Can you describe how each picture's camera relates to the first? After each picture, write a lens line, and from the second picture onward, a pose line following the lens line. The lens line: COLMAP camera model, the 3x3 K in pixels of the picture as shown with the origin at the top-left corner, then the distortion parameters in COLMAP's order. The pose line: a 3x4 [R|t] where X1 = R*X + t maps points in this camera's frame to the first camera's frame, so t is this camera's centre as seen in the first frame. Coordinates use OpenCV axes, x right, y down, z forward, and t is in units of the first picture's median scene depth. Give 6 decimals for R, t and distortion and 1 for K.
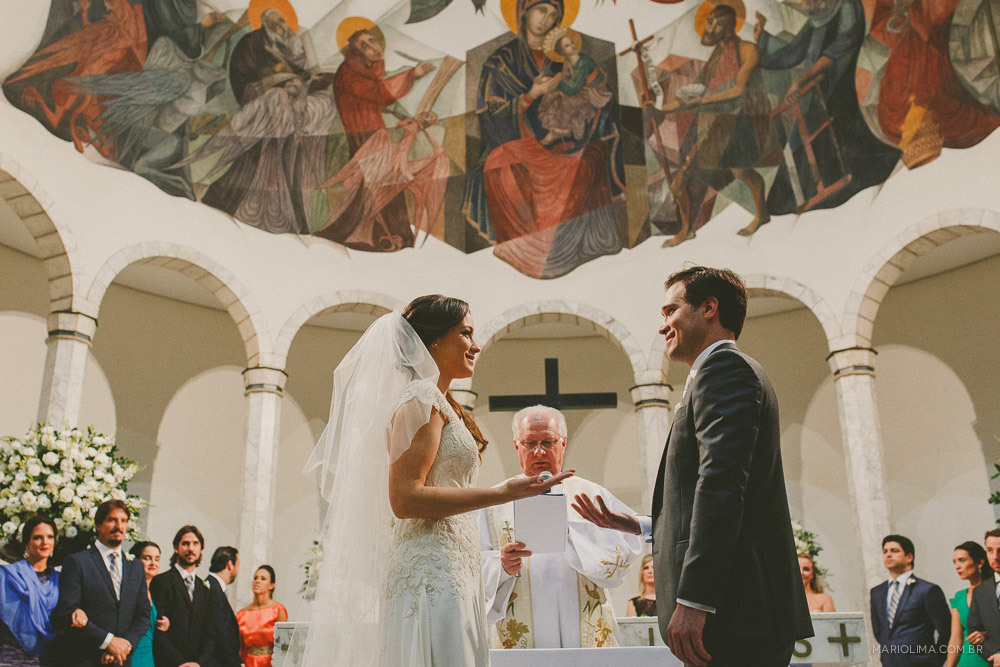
lens RADIAL K [[1047.7, 0, 500.0], [0, 1047.7, 333.5], [0, 0, 1]] dist [0.002144, 0.011308]
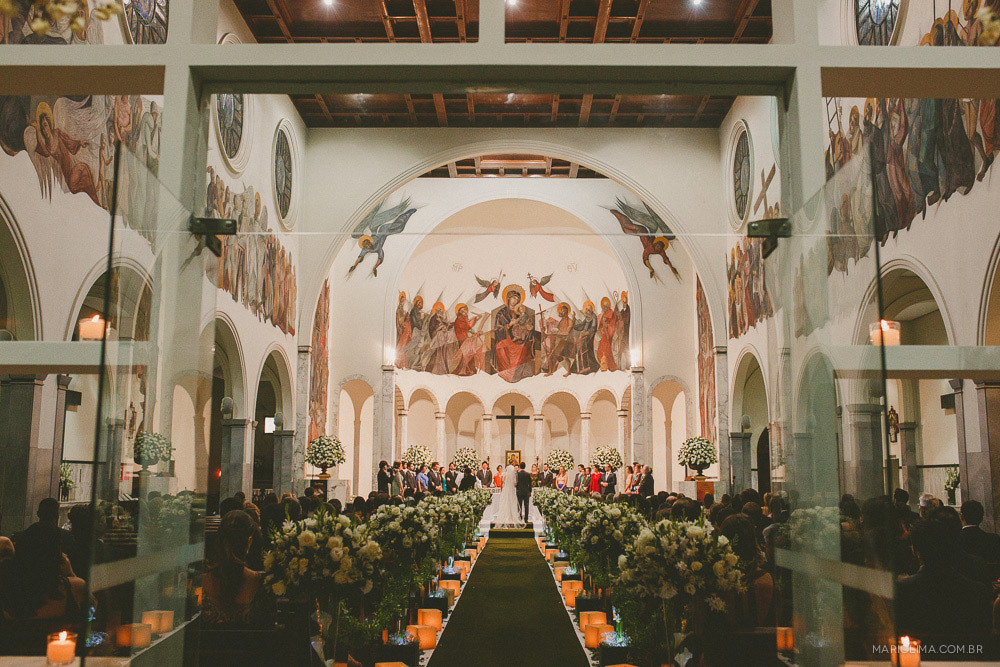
lens RADIAL K [[1047.7, 0, 500.0], [0, 1047.7, 333.5], [0, 0, 1]] dist [0.002144, 0.011308]
pose [[0.999610, 0.024383, 0.013641, -0.052654], [-0.026855, 0.973215, 0.228324, -1.043947], [-0.007708, -0.228601, 0.973490, -2.504440]]
